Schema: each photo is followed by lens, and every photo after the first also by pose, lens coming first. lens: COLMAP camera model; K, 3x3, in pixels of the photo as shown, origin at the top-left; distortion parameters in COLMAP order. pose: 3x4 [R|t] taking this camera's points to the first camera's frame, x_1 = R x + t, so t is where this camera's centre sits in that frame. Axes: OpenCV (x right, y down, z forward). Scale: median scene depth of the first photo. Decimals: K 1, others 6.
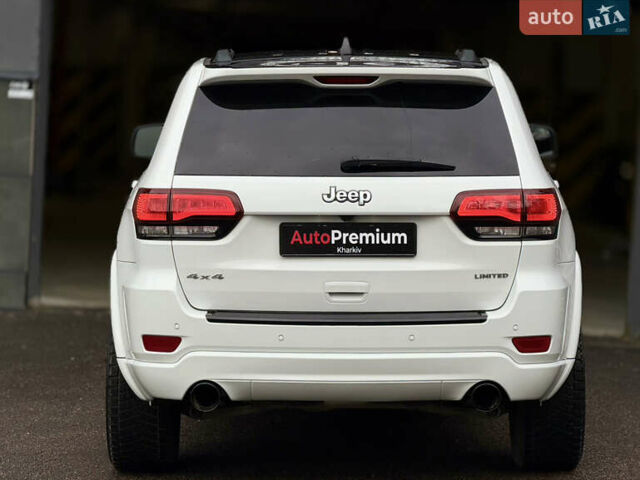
lens RADIAL K [[2288.8, 0, 320.0], [0, 2288.8, 240.0], [0, 0, 1]] dist [0.216076, -0.503548]
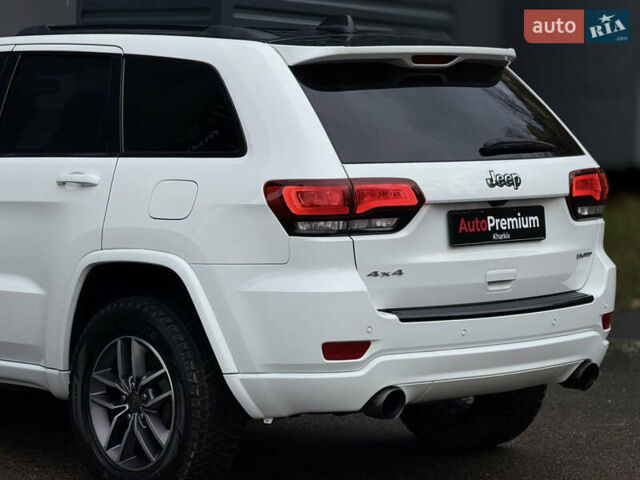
lens RADIAL K [[2288.8, 0, 320.0], [0, 2288.8, 240.0], [0, 0, 1]] dist [0.216076, -0.503548]
pose [[0.703911, -0.049402, 0.708568, -0.720215], [0.047181, 0.998627, 0.022754, -0.019477], [-0.708720, 0.017414, 0.705275, 0.374599]]
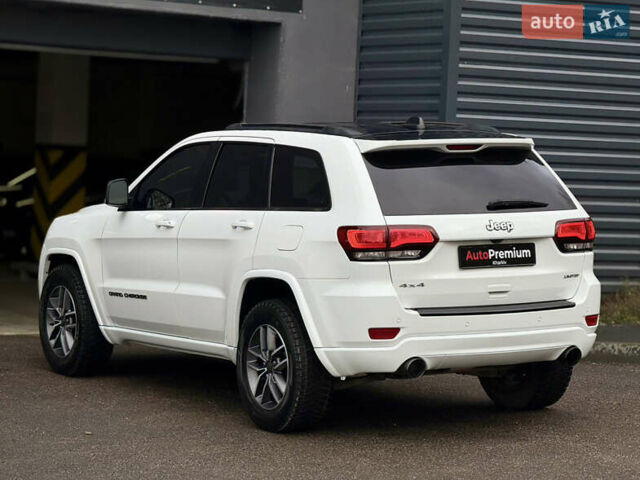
lens RADIAL K [[2288.8, 0, 320.0], [0, 2288.8, 240.0], [0, 0, 1]] dist [0.216076, -0.503548]
pose [[0.847844, -0.035310, 0.529069, -0.865696], [0.043365, 0.999055, -0.002815, -0.011022], [-0.528470, 0.025330, 0.848574, -0.194746]]
